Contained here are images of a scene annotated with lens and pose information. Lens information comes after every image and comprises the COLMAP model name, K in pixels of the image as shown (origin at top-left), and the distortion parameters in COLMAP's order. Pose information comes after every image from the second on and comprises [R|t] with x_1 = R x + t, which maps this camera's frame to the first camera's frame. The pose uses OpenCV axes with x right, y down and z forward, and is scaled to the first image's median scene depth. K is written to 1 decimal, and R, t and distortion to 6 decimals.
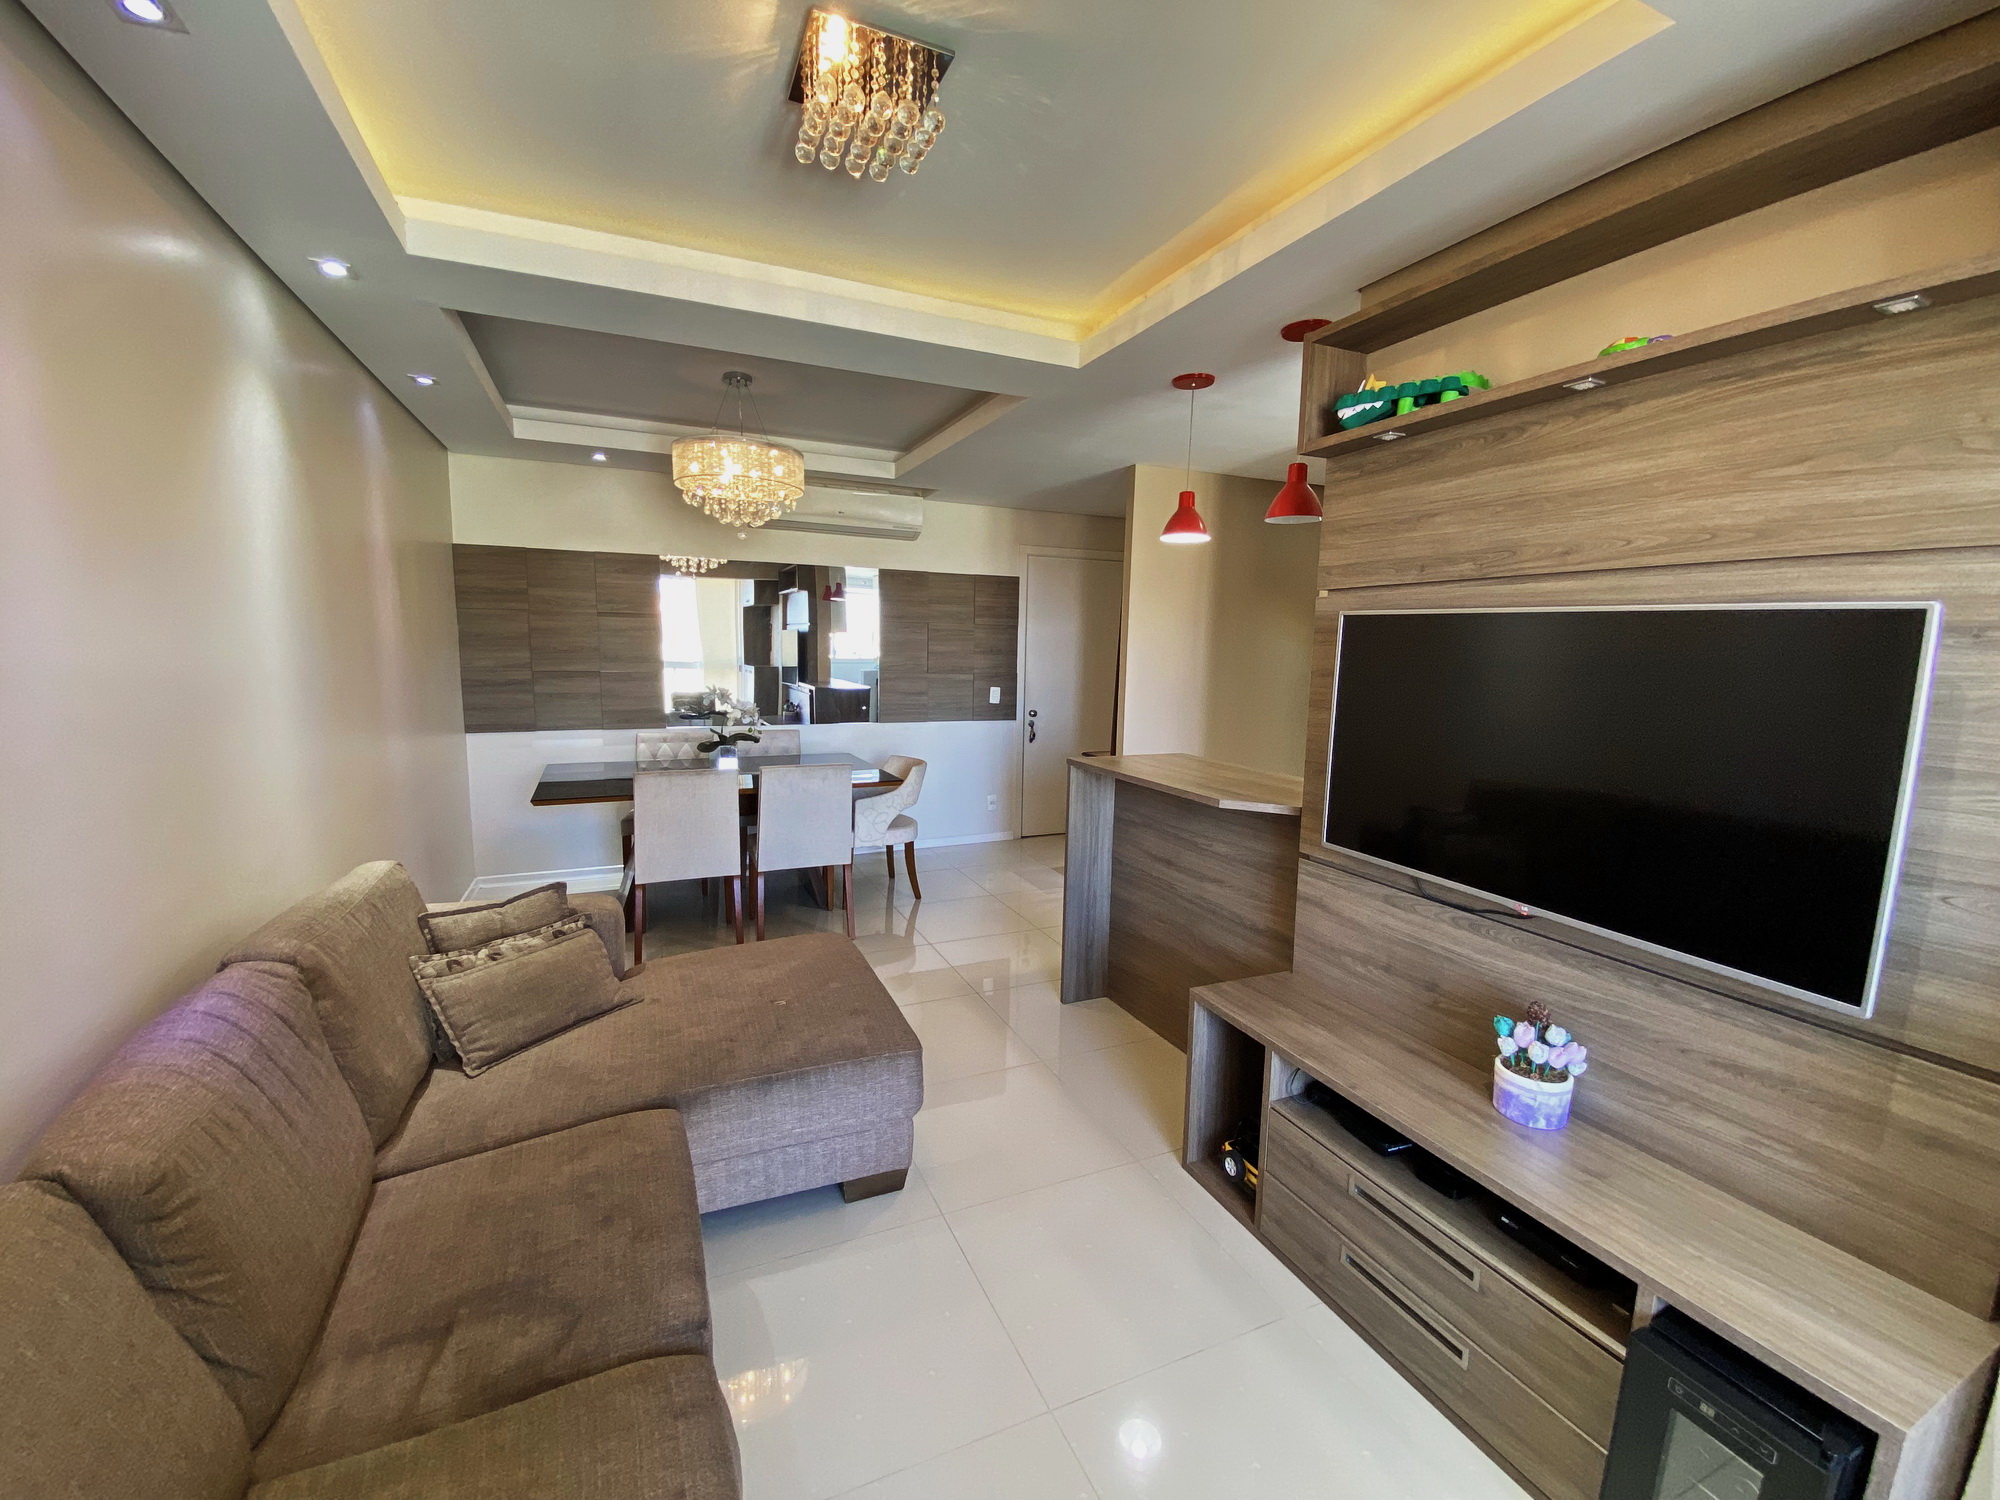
lens RADIAL K [[810.7, 0, 1000.0], [0, 810.7, 750.0], [0, 0, 1]] dist [-0.000563, -0.013911]
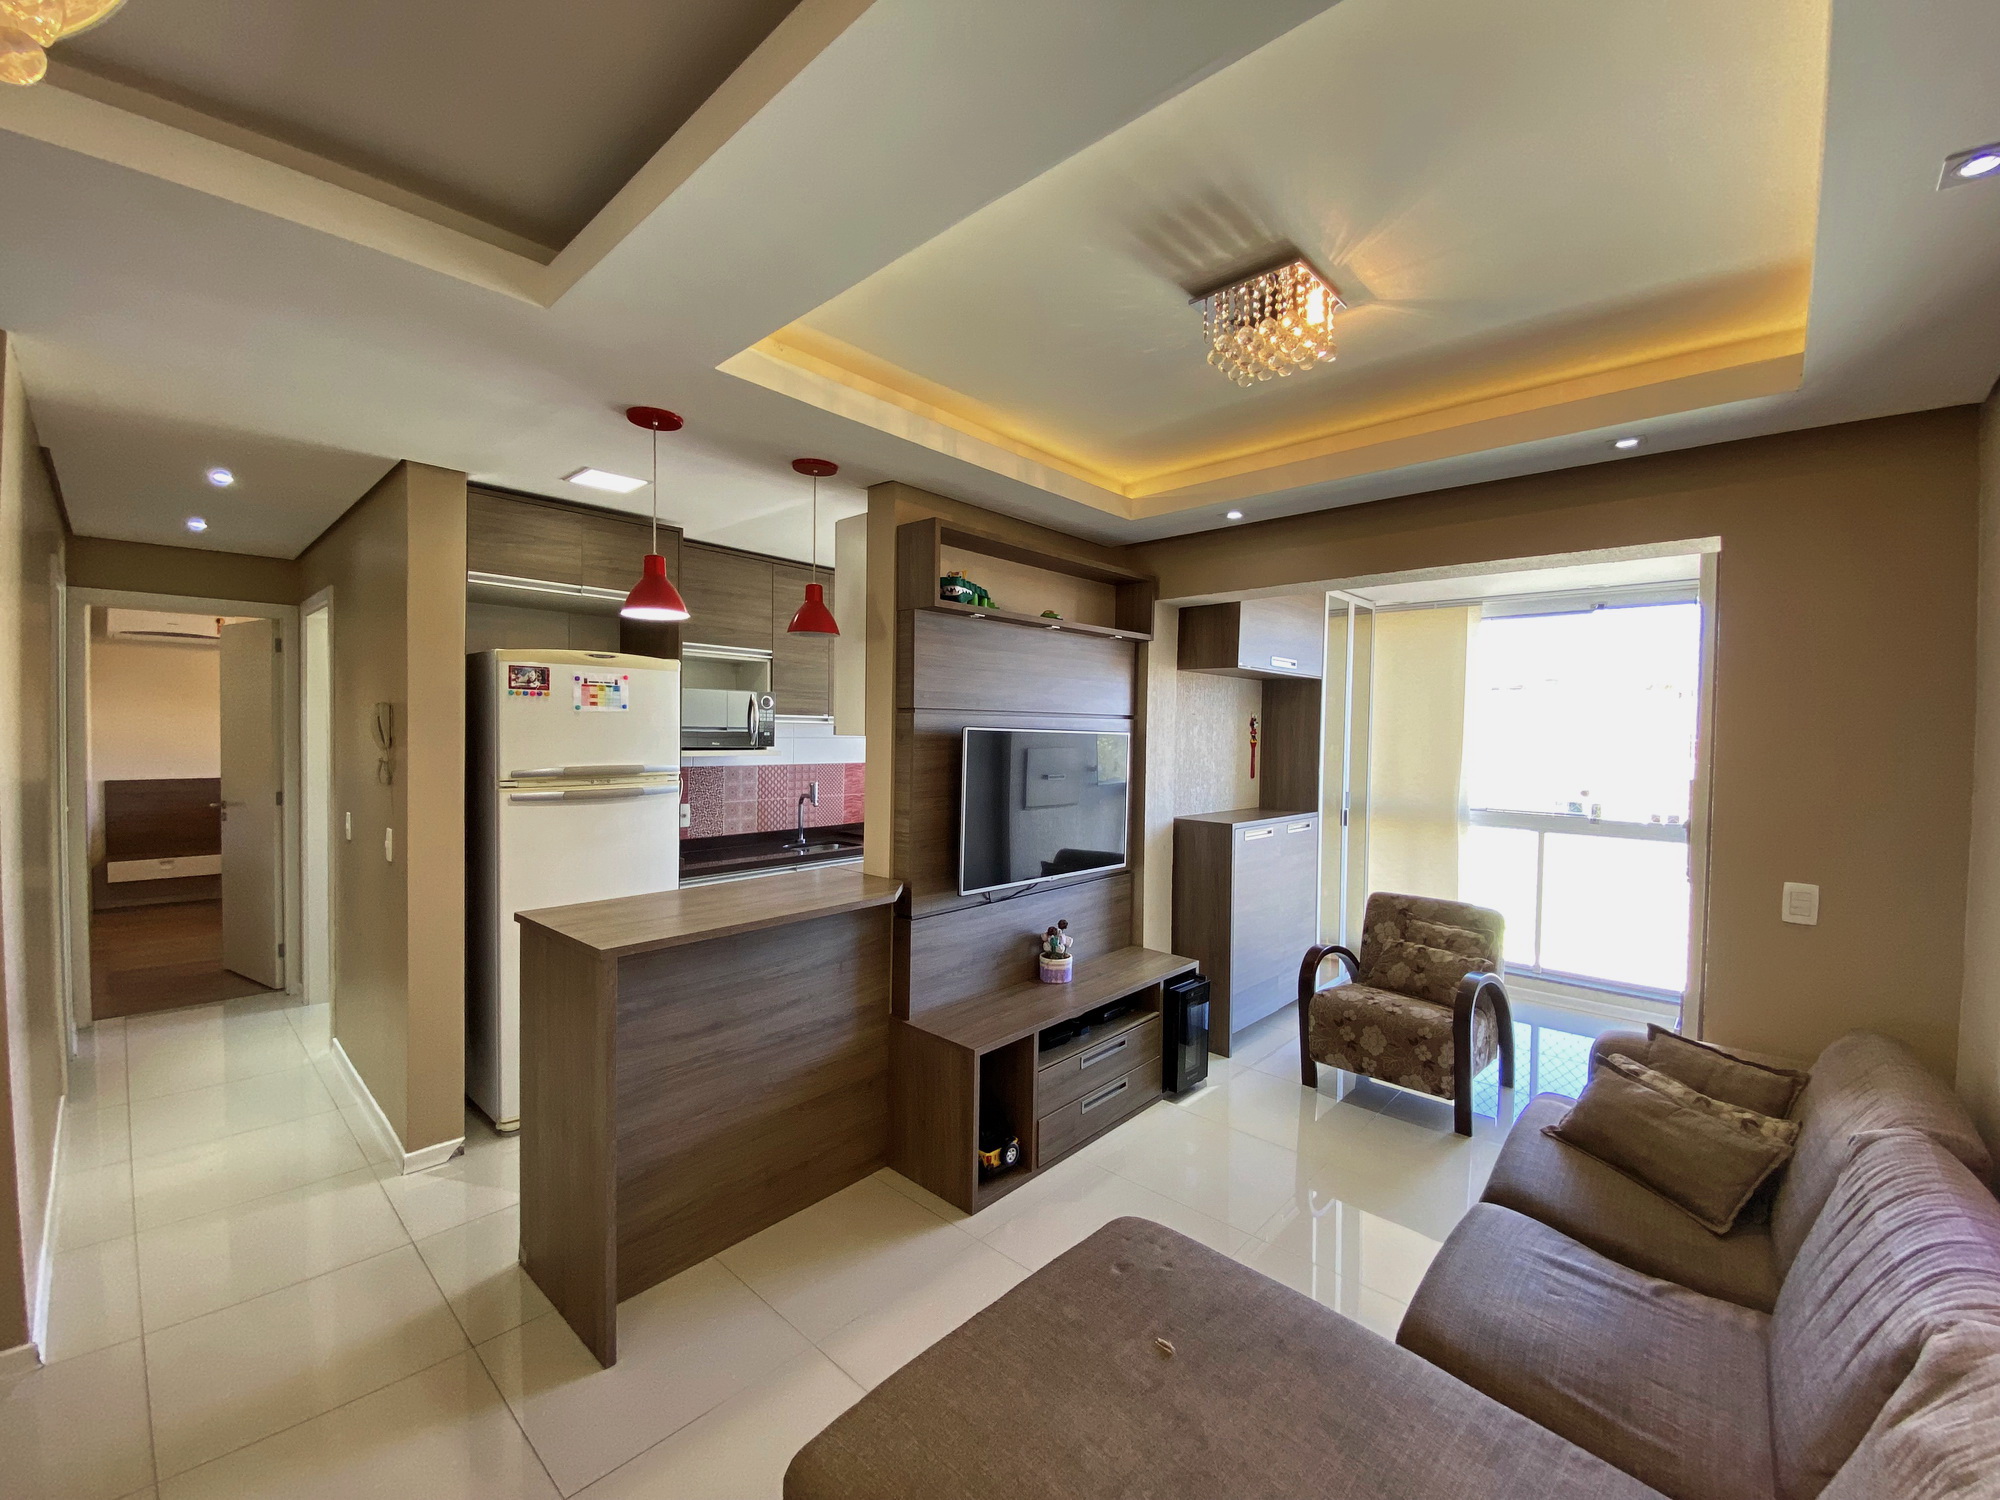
lens RADIAL K [[810.7, 0, 1000.0], [0, 810.7, 750.0], [0, 0, 1]] dist [-0.000563, -0.013911]
pose [[-0.384699, -0.043585, 0.922012, -0.785277], [0.107844, 0.989921, 0.091792, -0.215880], [-0.916720, 0.134745, -0.376122, 1.304533]]
